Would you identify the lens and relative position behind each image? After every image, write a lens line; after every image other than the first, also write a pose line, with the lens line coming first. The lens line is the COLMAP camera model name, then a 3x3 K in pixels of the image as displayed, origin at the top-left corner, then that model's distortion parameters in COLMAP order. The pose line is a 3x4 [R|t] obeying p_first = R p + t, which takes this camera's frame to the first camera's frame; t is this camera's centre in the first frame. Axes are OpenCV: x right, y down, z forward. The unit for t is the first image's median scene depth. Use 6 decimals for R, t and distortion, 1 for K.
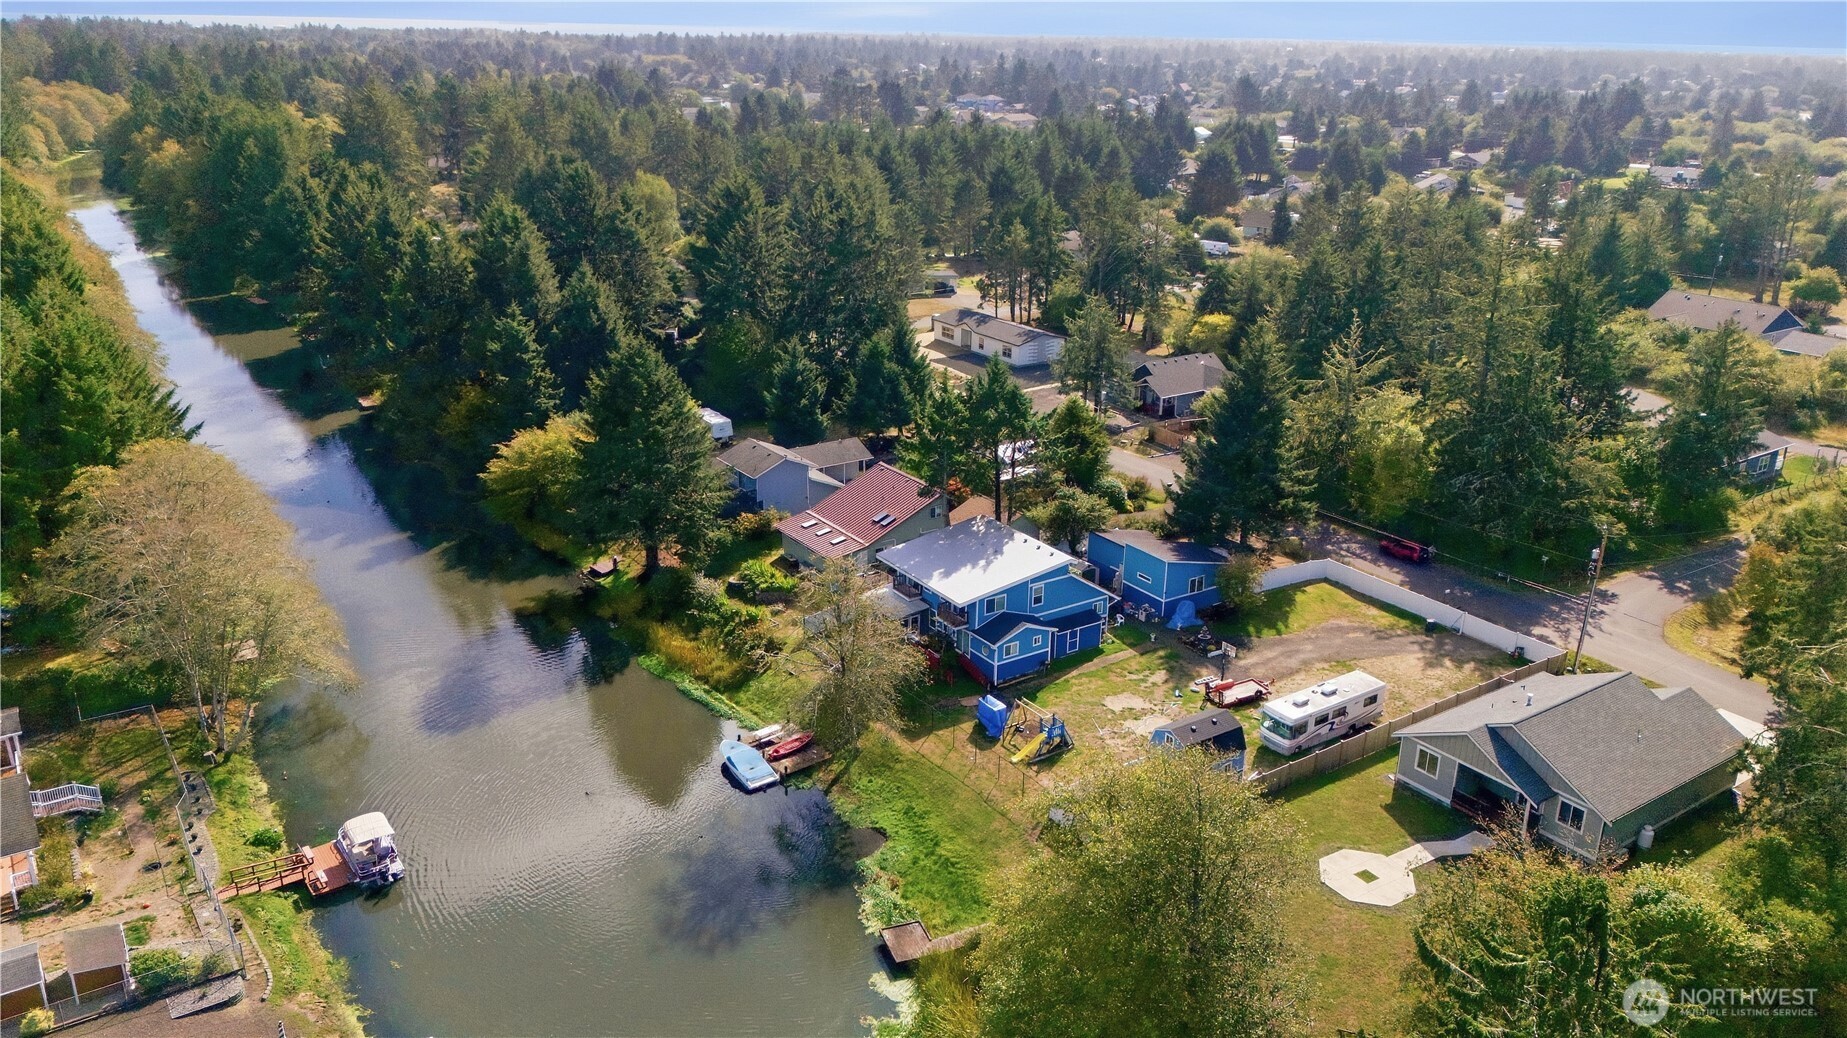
lens RADIAL K [[1348.6, 0, 923.5], [0, 1348.6, 519.0], [0, 0, 1]] dist [0.125661, -0.195070]
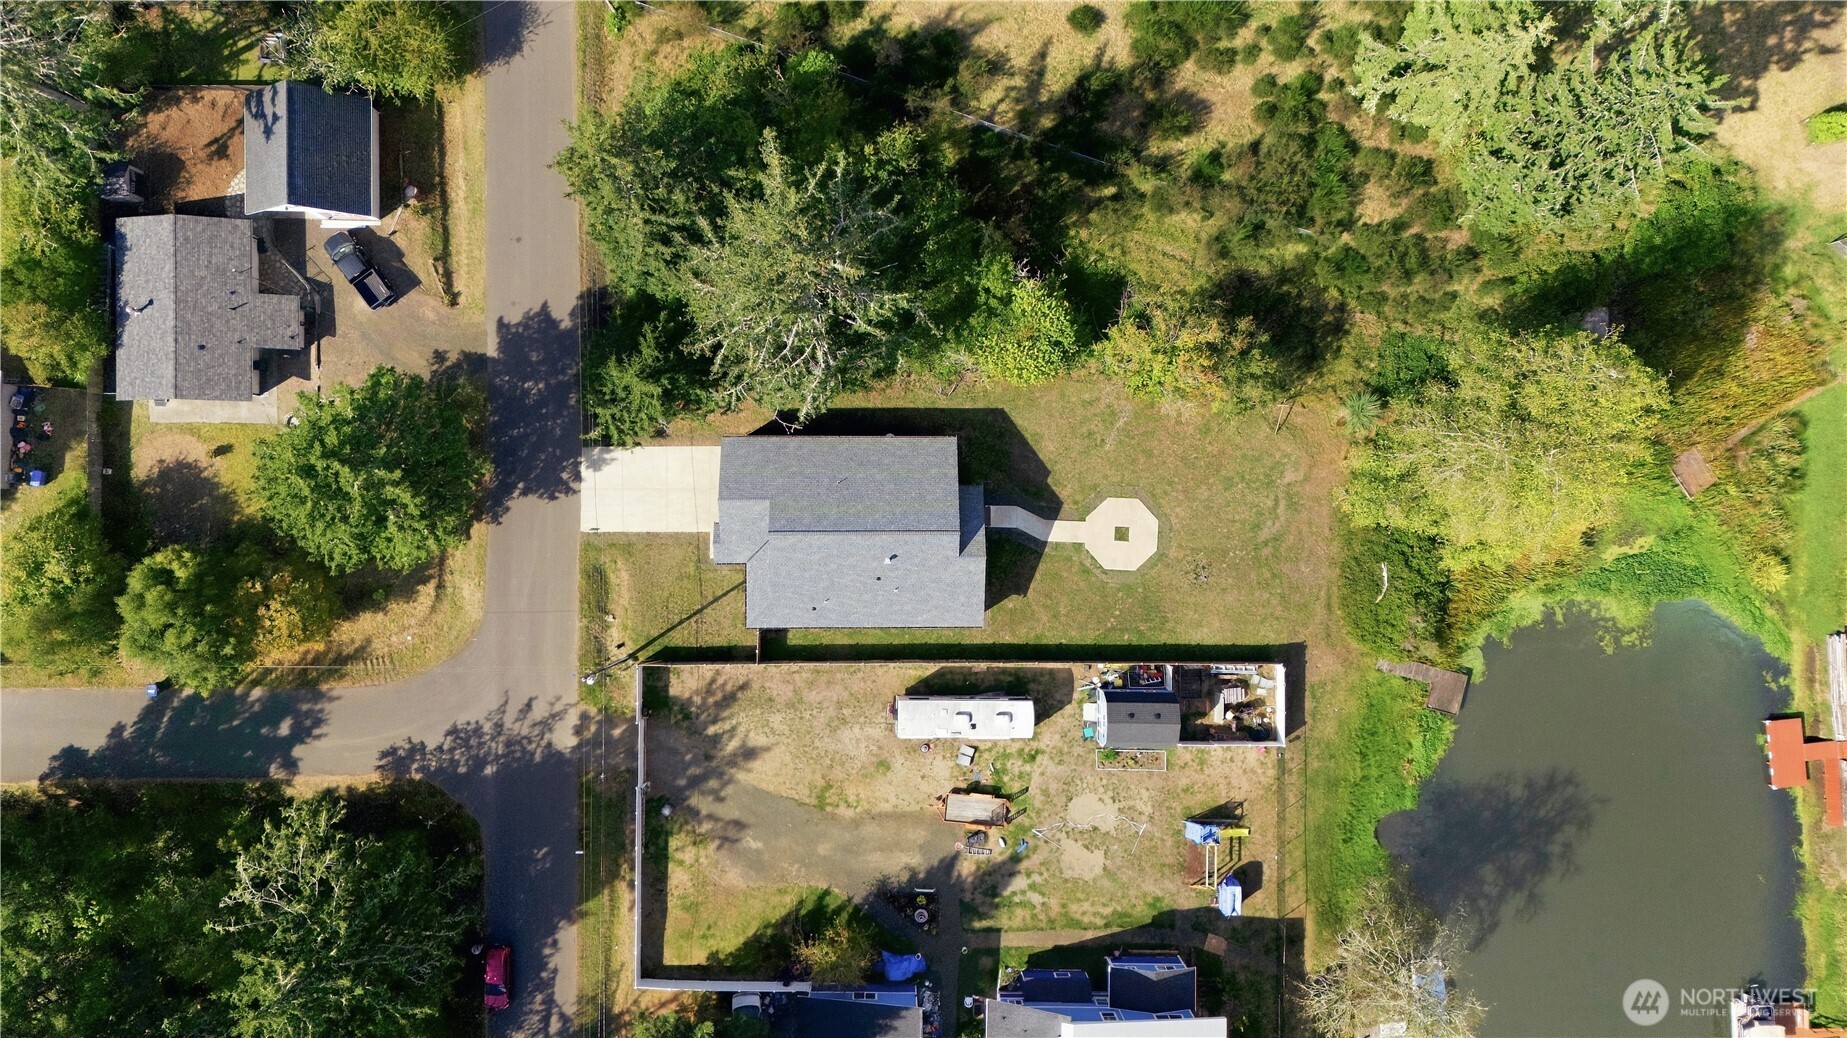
lens RADIAL K [[1348.6, 0, 923.5], [0, 1348.6, 519.0], [0, 0, 1]] dist [0.125661, -0.195070]
pose [[-0.823831, -0.565356, -0.040937, 0.450540], [0.155679, -0.295114, 0.942694, -0.786070], [-0.545039, 0.770247, 0.331138, 0.576992]]
